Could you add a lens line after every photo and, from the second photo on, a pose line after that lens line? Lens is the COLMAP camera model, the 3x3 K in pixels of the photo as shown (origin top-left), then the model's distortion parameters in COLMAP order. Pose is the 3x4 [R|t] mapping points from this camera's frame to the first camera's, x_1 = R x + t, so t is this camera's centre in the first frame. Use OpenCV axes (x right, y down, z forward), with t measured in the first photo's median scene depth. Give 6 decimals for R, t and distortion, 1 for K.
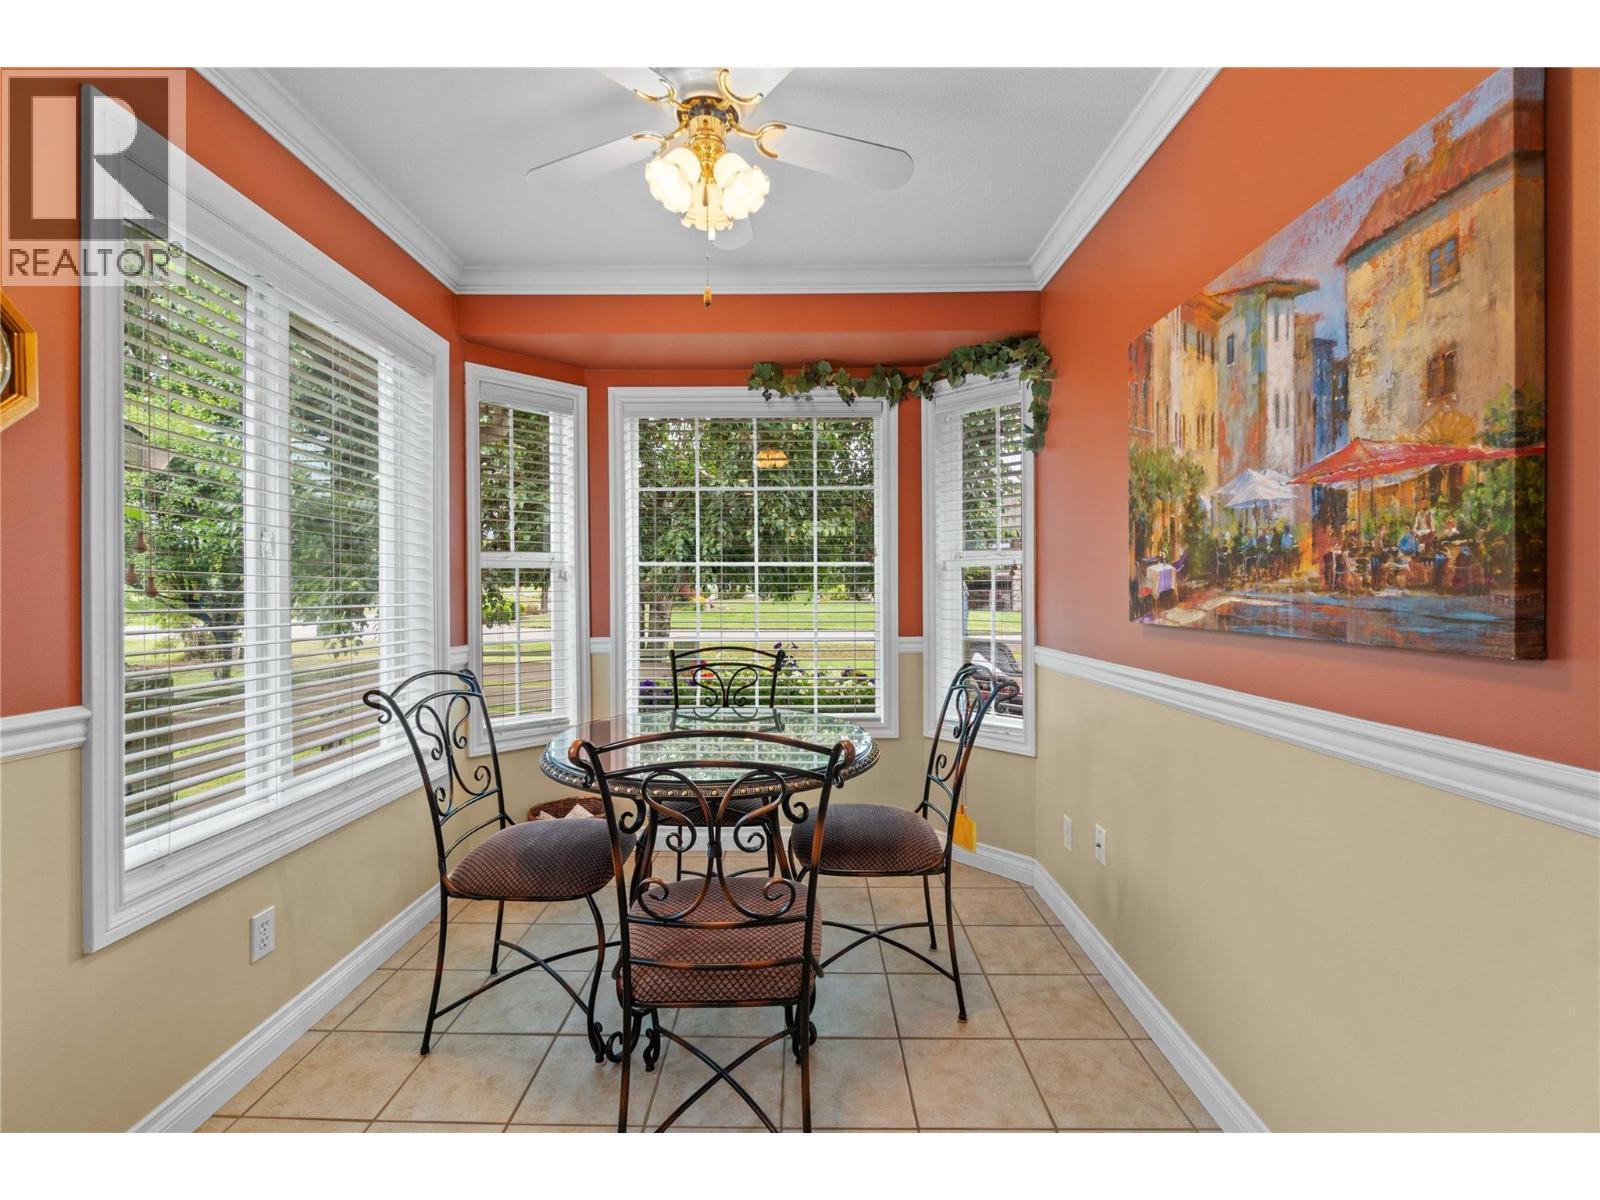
lens RADIAL K [[686.5, 0, 797.4], [0, 686.5, 597.1], [0, 0, 1]] dist [-0.005126, 0.000742]
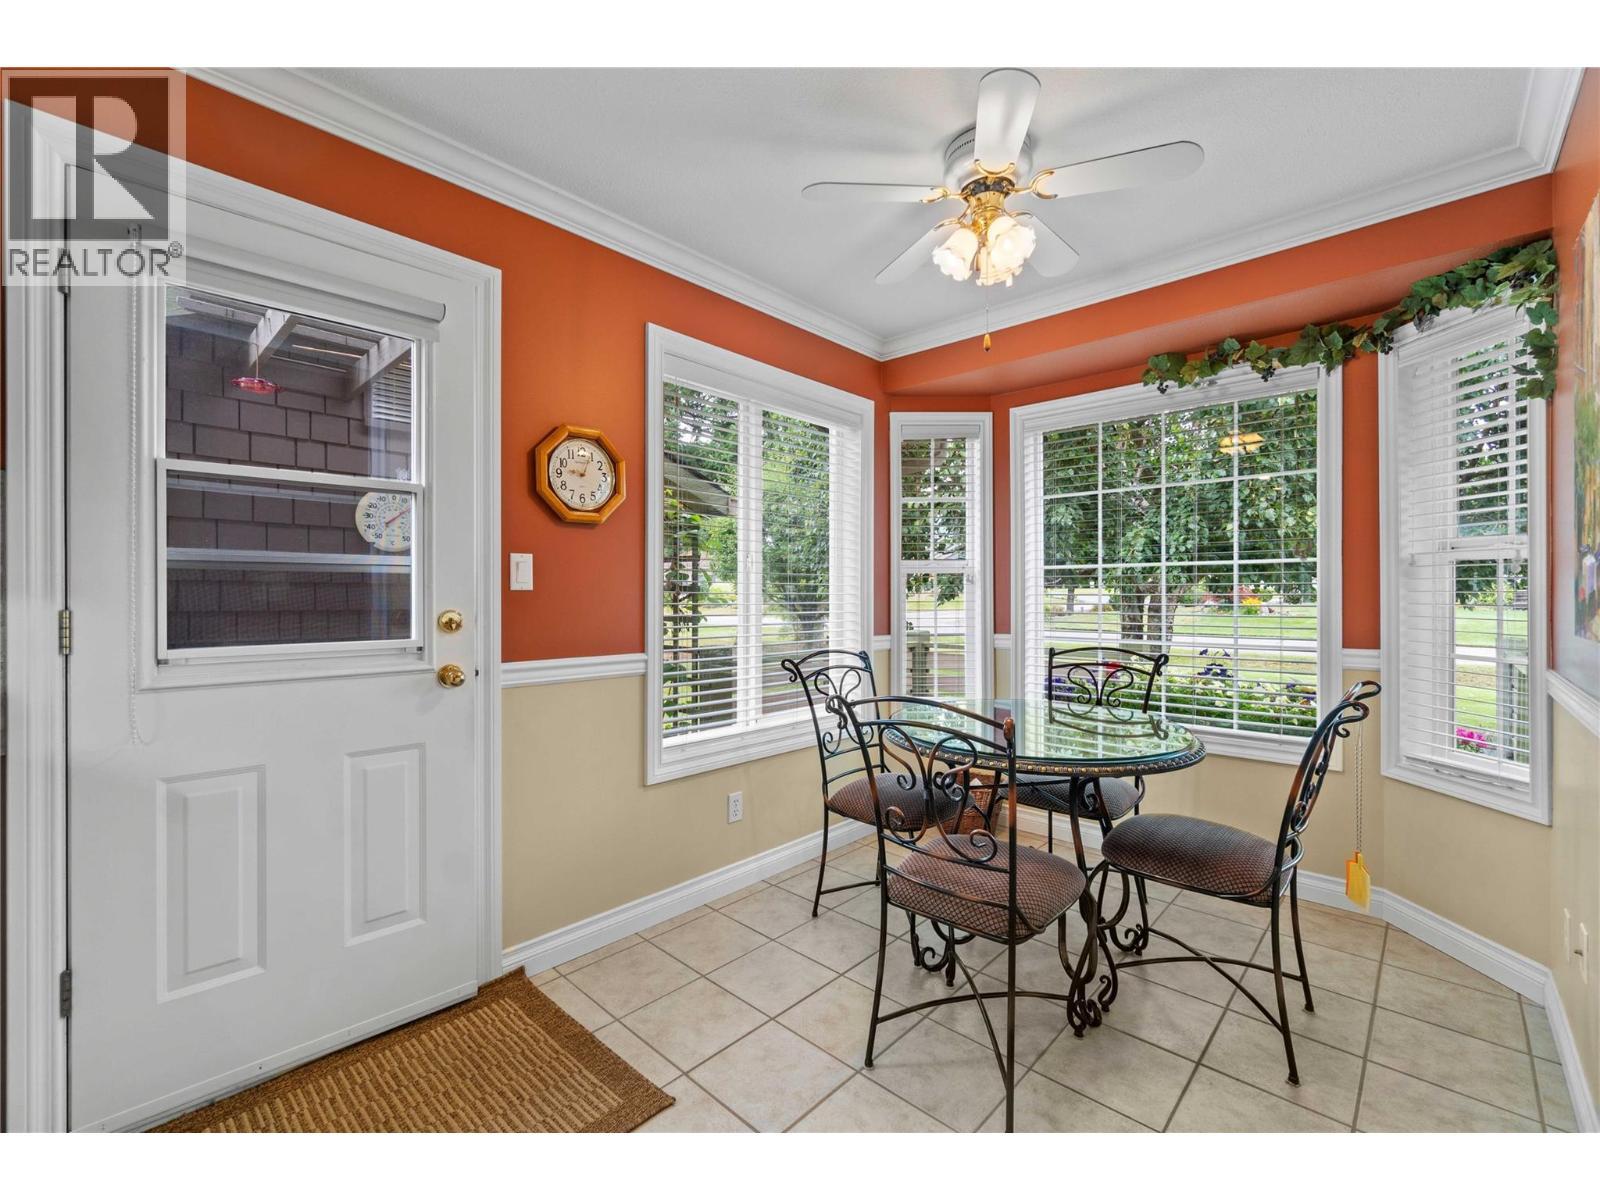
lens RADIAL K [[686.5, 0, 802.6], [0, 686.5, 596.3], [0, 0, 1]] dist [-0.005126, 0.000742]
pose [[0.738623, 0.003767, -0.674108, 0.236261], [-0.006503, 0.999978, -0.001538, 0.001110], [0.674088, 0.005519, 0.738631, -0.045417]]
